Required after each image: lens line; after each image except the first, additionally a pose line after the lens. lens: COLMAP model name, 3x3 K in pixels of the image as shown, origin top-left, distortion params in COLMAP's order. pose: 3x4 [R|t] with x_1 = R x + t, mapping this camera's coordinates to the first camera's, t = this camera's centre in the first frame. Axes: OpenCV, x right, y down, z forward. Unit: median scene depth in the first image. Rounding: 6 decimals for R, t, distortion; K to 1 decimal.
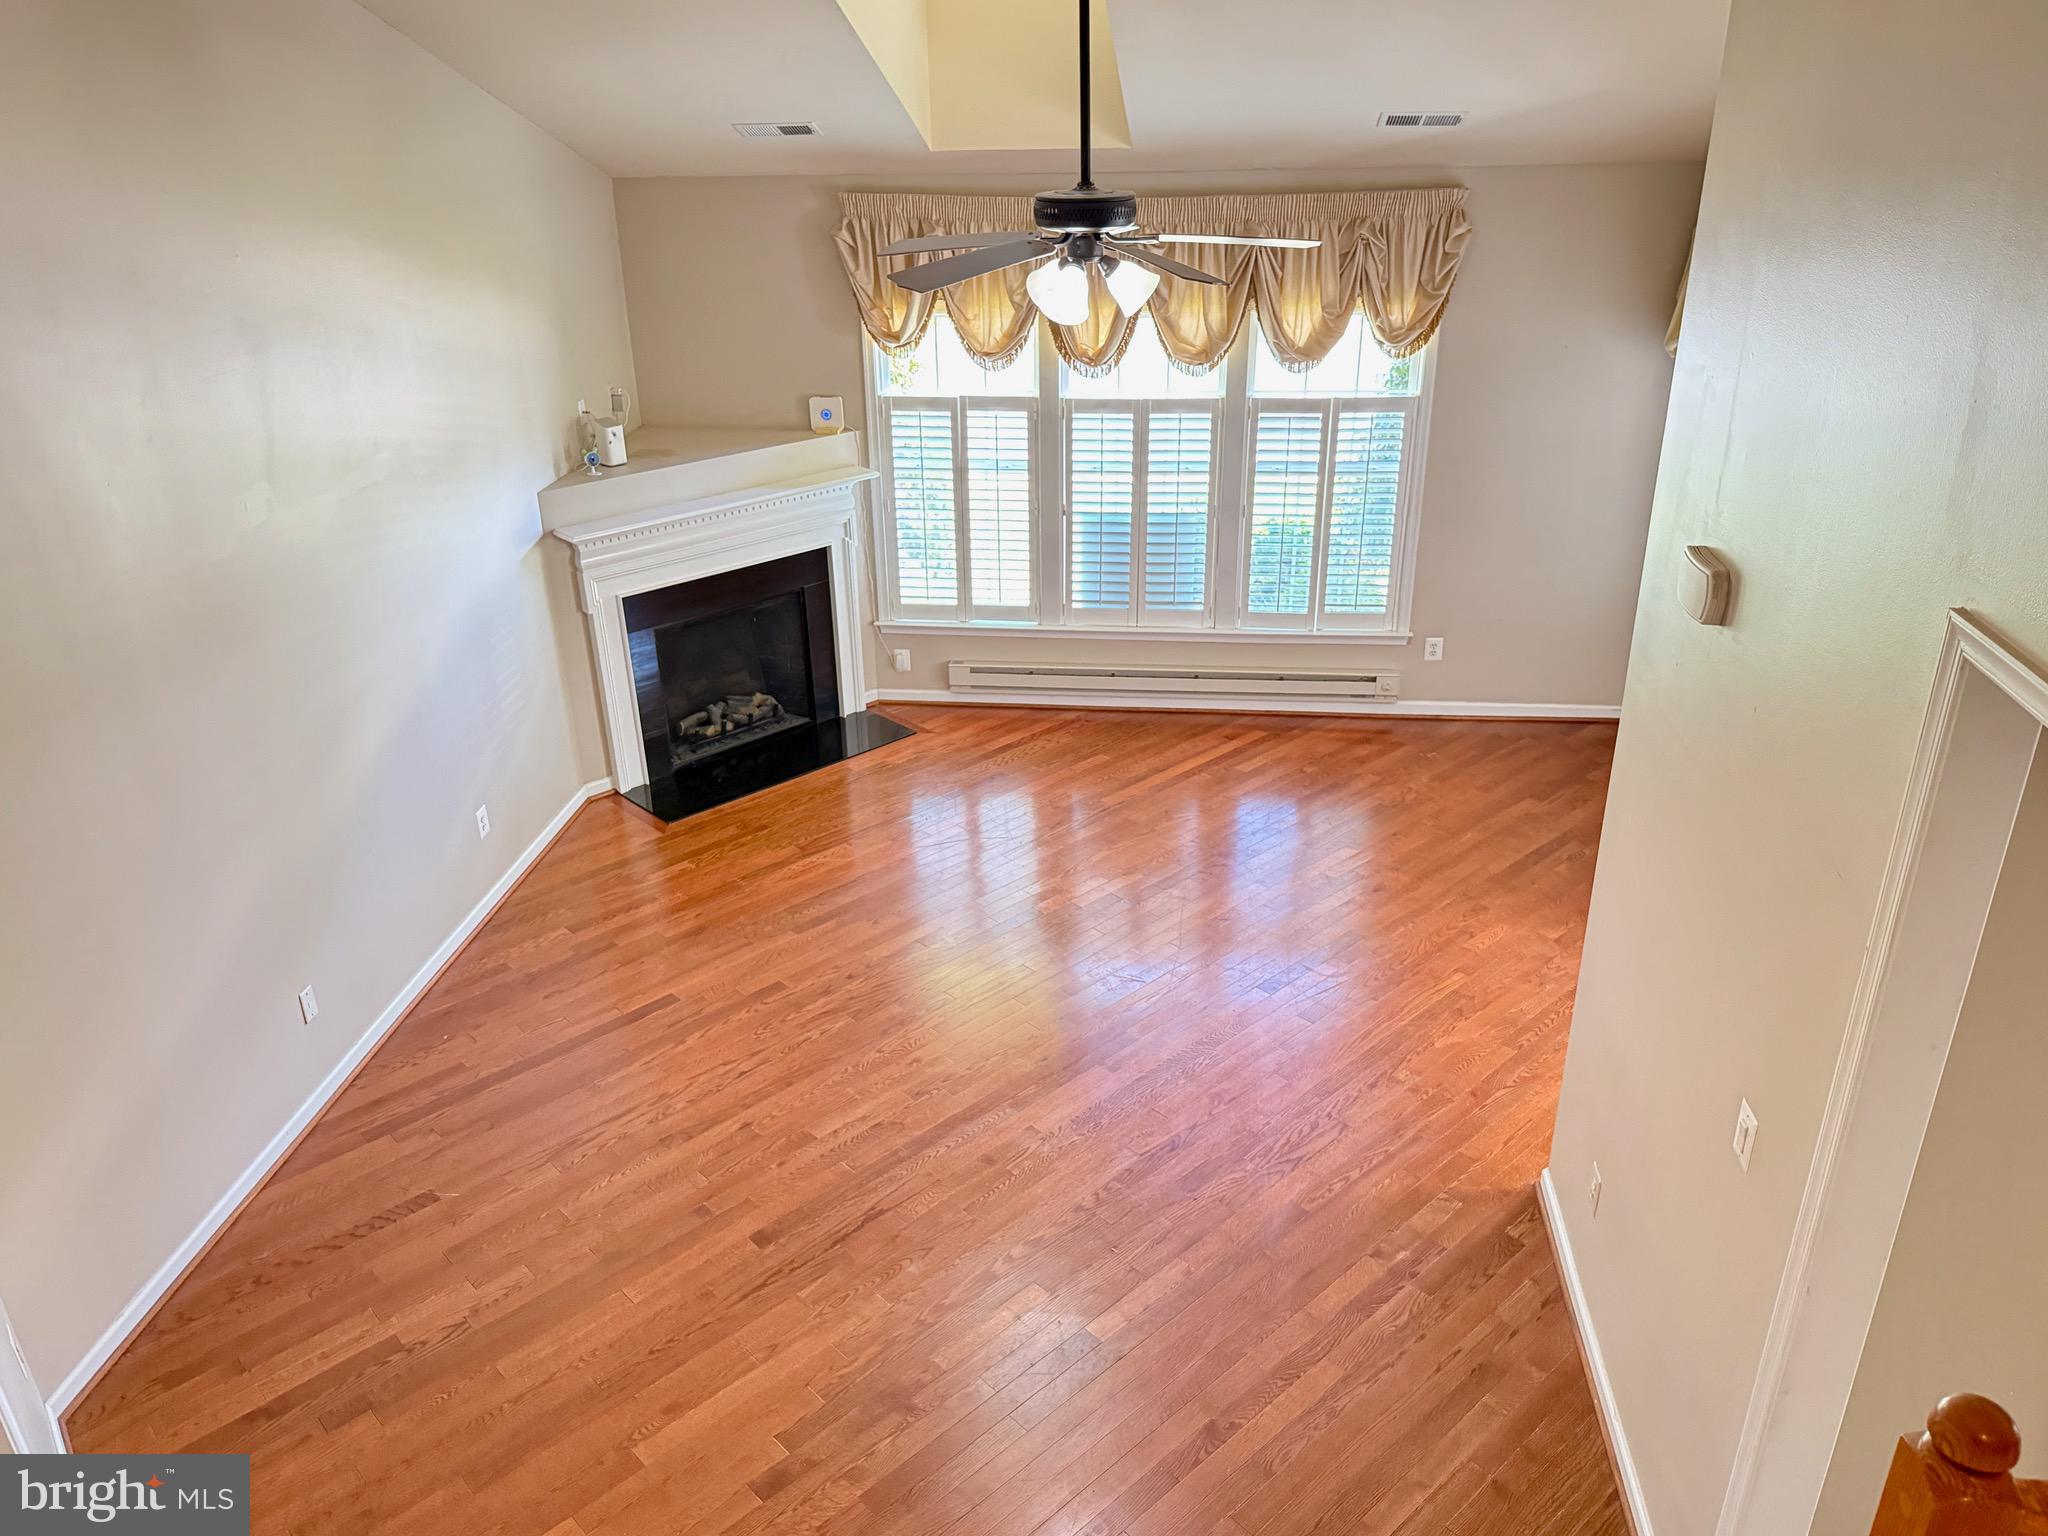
lens RADIAL K [[1553.2, 0, 1033.4], [0, 1553.2, 770.9], [0, 0, 1]] dist [0.128196, -0.225616]
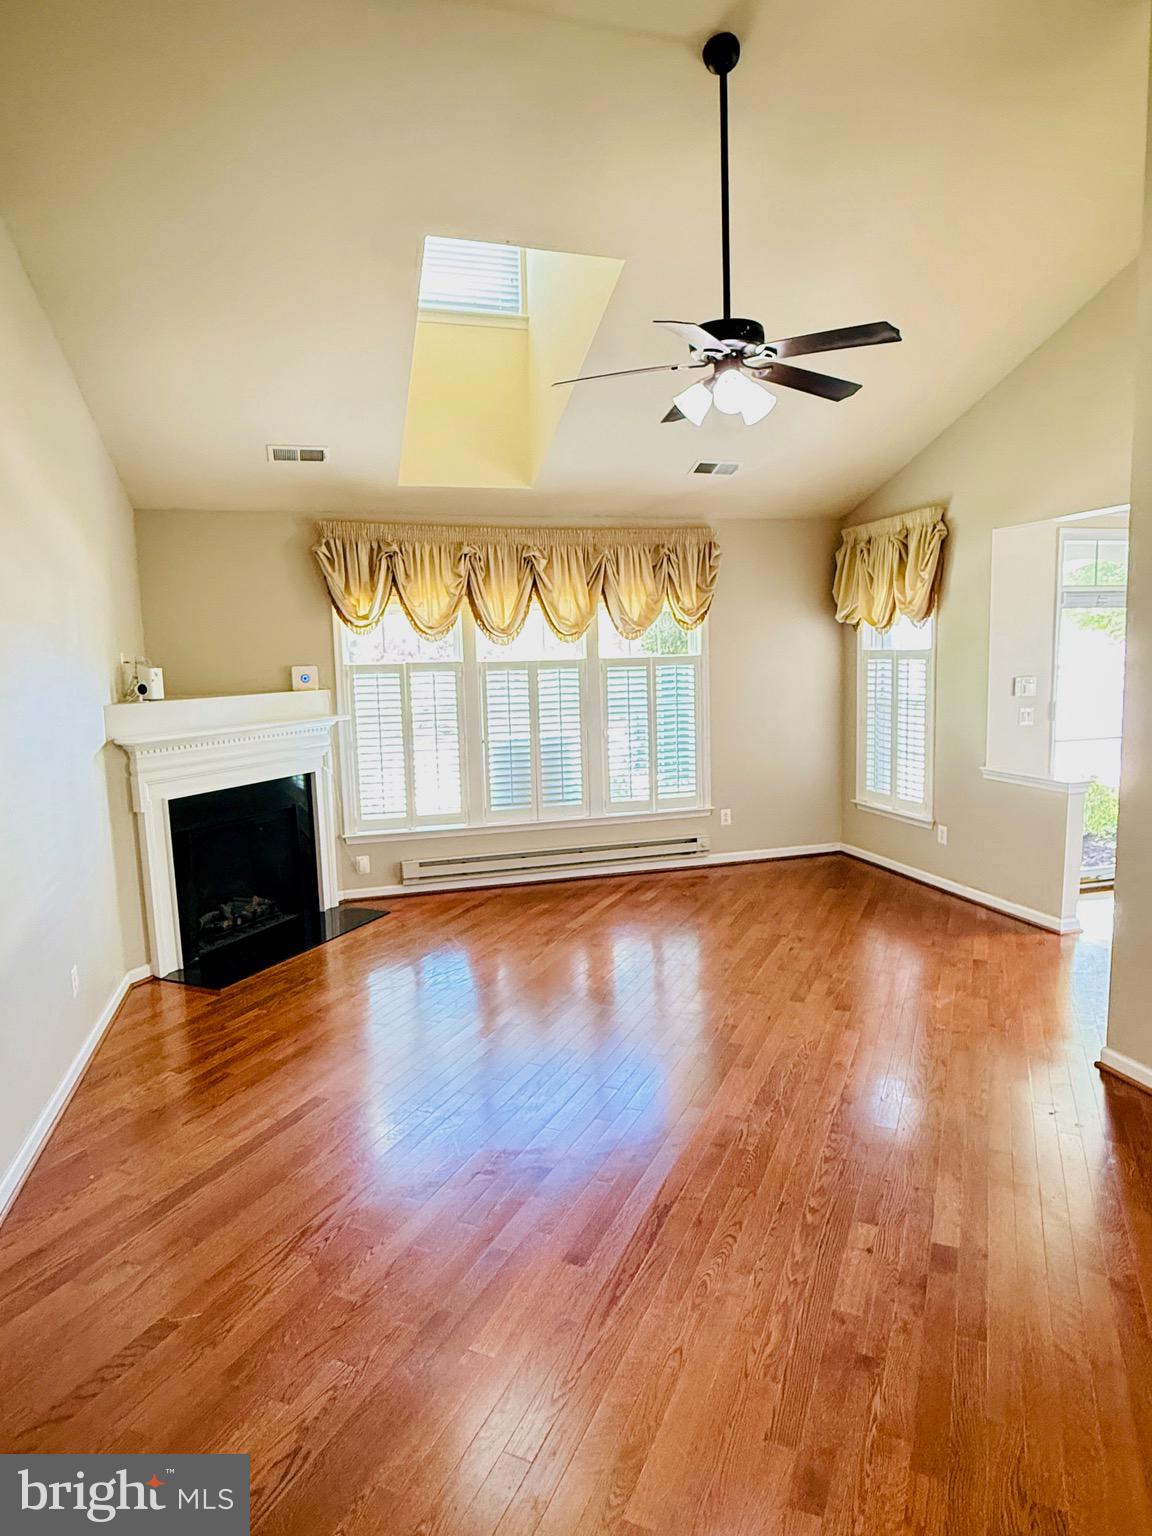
lens RADIAL K [[916.1, 0, 576.0], [0, 916.1, 768.0], [0, 0, 1]] dist [0.000239, 0.003762]
pose [[0.917069, -0.050587, 0.395508, -0.238270], [0.175711, 0.941684, -0.286978, 0.112097], [-0.357926, 0.332673, 0.872478, 0.264884]]
